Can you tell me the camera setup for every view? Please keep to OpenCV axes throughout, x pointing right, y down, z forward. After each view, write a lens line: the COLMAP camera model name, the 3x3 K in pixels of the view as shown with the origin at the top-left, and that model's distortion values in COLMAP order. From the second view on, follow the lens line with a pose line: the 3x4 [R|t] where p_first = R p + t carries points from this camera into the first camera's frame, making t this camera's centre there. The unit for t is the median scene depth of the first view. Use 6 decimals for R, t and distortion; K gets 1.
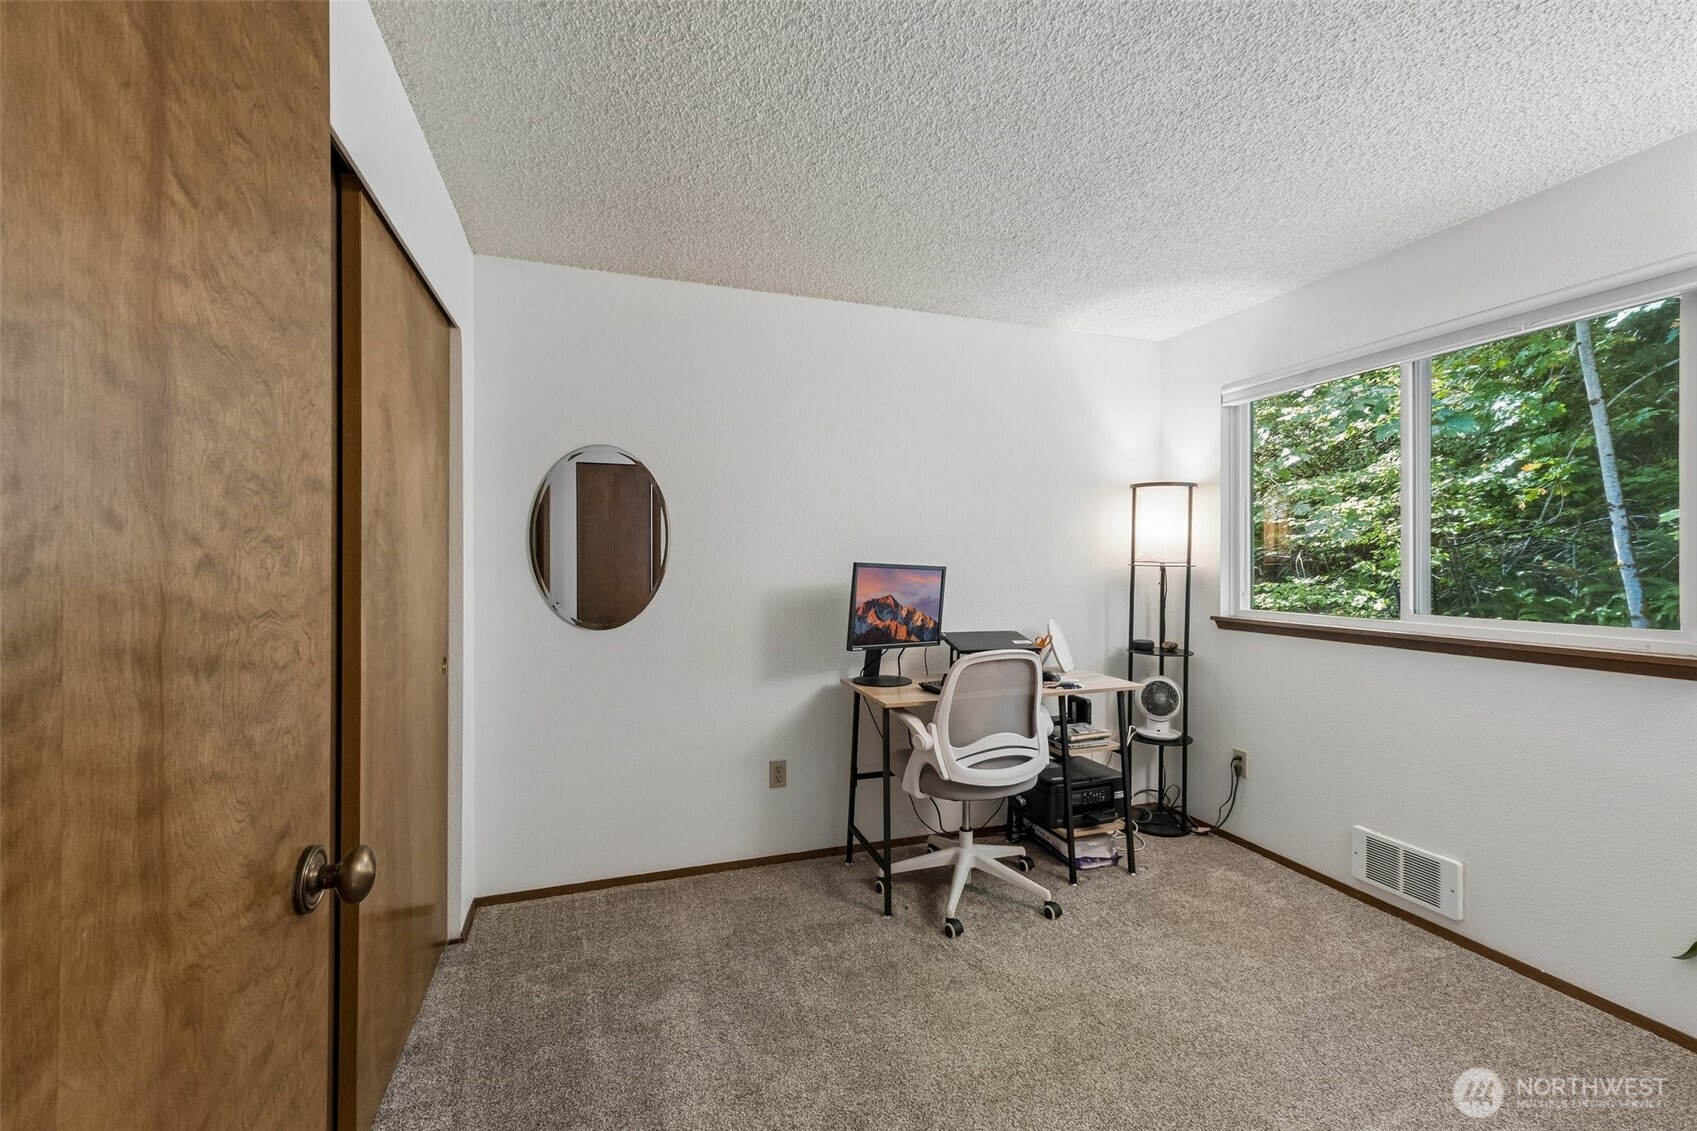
lens RADIAL K [[686.3, 0, 848.9], [0, 686.3, 558.6], [0, 0, 1]] dist [0.000143, 0.000112]
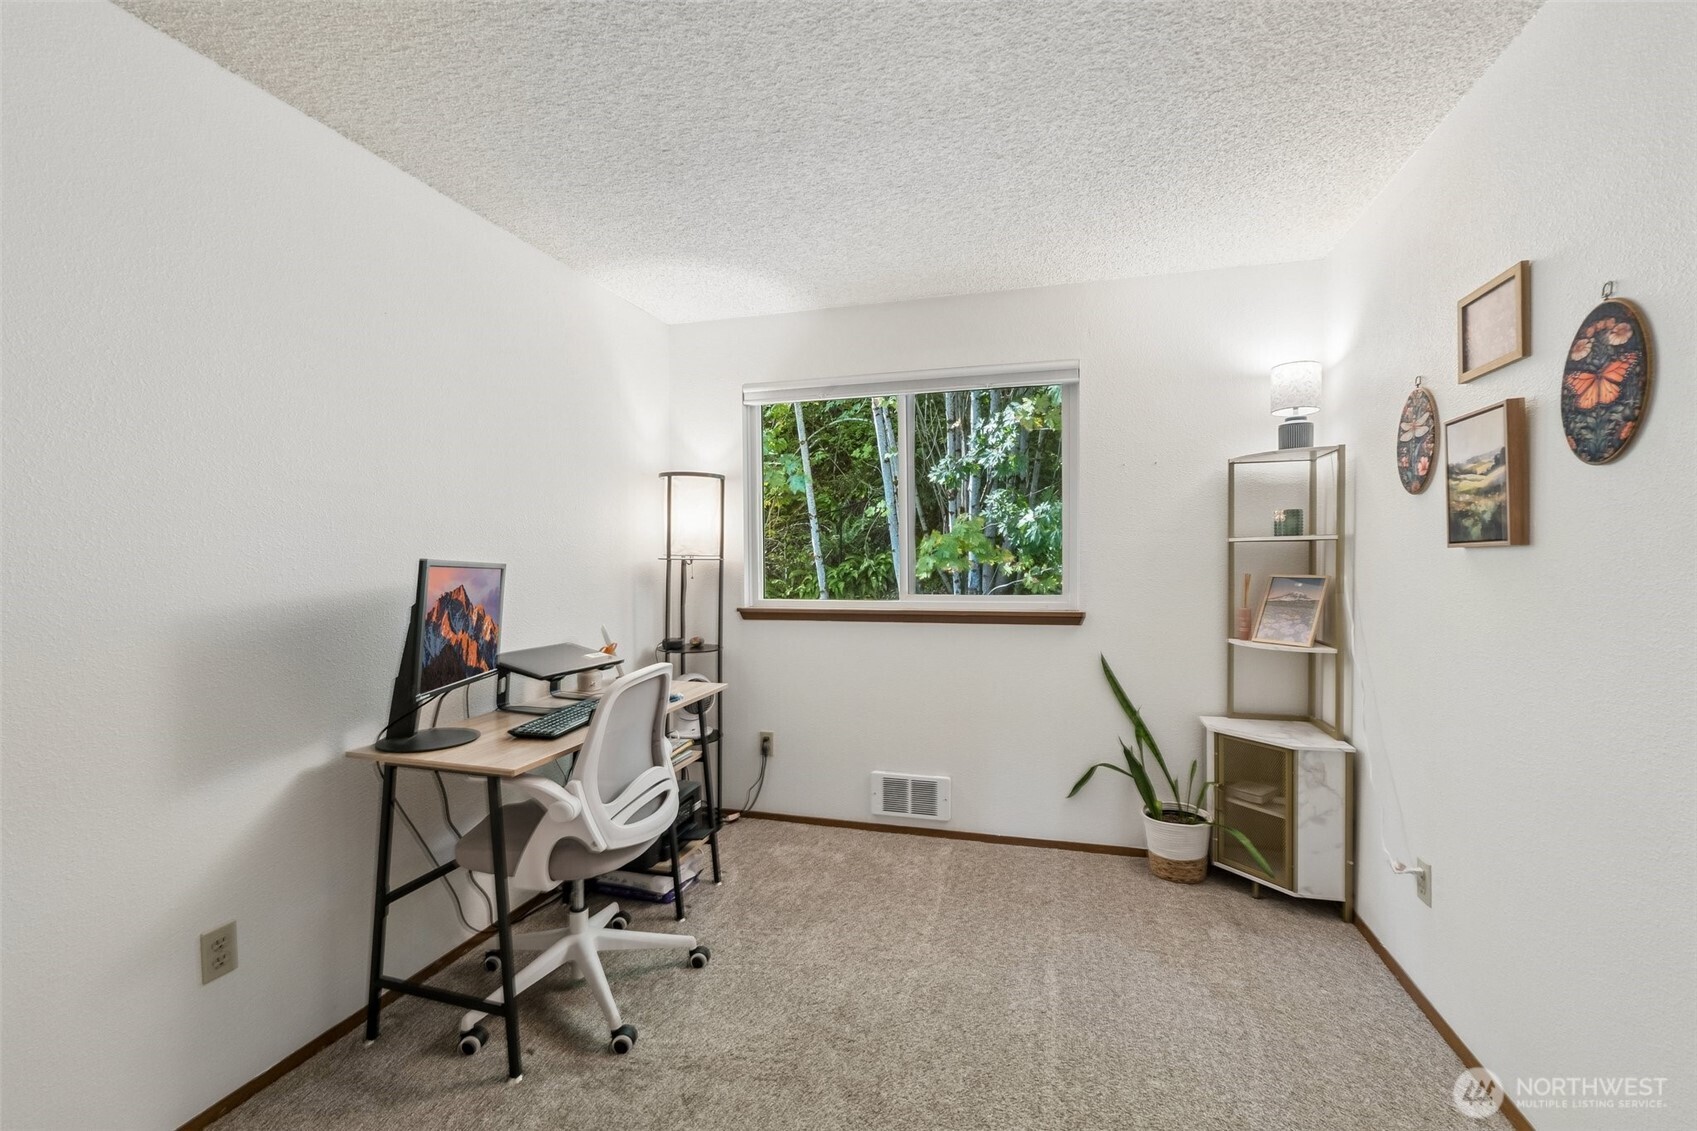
lens RADIAL K [[707.5, 0, 845.0], [0, 707.5, 570.6], [0, 0, 1]] dist [-0.008318, -0.000172]
pose [[0.579980, -0.024763, 0.814254, -0.271485], [0.005720, 0.999637, 0.026326, 0.001103], [-0.814611, -0.010611, 0.579911, 0.293558]]
